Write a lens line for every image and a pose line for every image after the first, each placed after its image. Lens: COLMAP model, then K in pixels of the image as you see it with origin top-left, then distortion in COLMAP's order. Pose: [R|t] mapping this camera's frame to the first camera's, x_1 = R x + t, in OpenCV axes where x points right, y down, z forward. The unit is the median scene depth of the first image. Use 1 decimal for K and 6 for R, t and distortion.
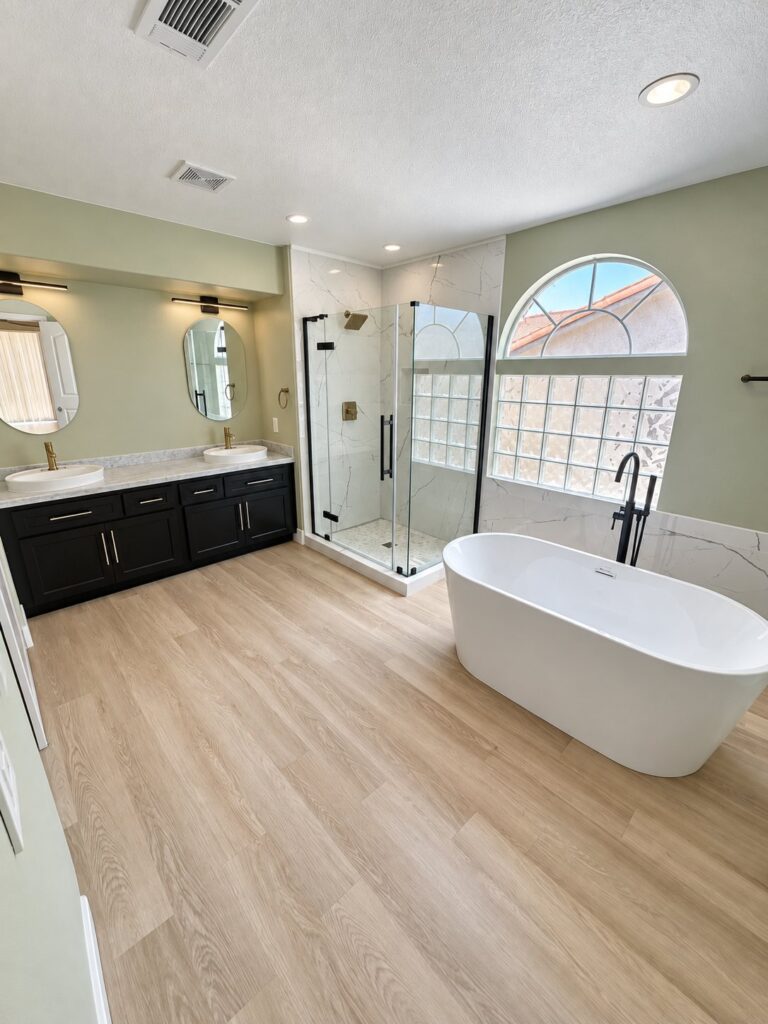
lens RADIAL K [[414.6, 0, 385.3], [0, 414.6, 489.6], [0, 0, 1]] dist [0.000287, 0.000018]
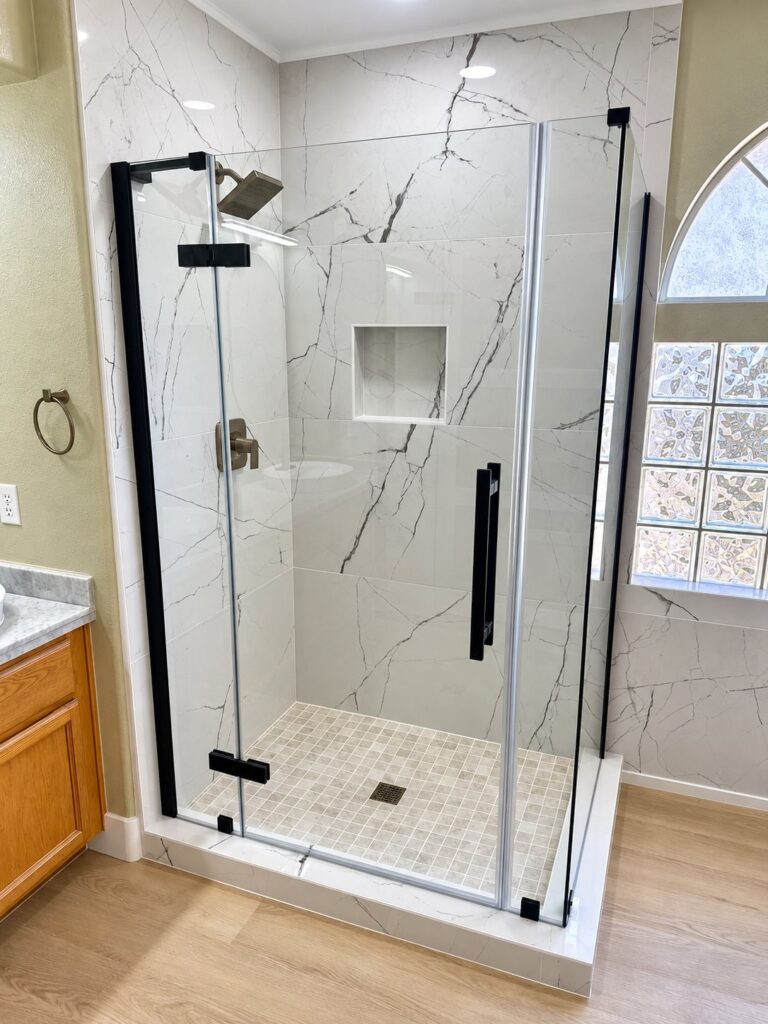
lens RADIAL K [[735.8, 0, 384.0], [0, 735.8, 512.0], [0, 0, 1]] dist [0.002739, 0.000022]
pose [[0.910882, -0.099536, 0.400482, -0.248177], [0.119606, 0.992497, -0.025365, -0.110950], [-0.394953, 0.071005, 0.915953, 0.409987]]
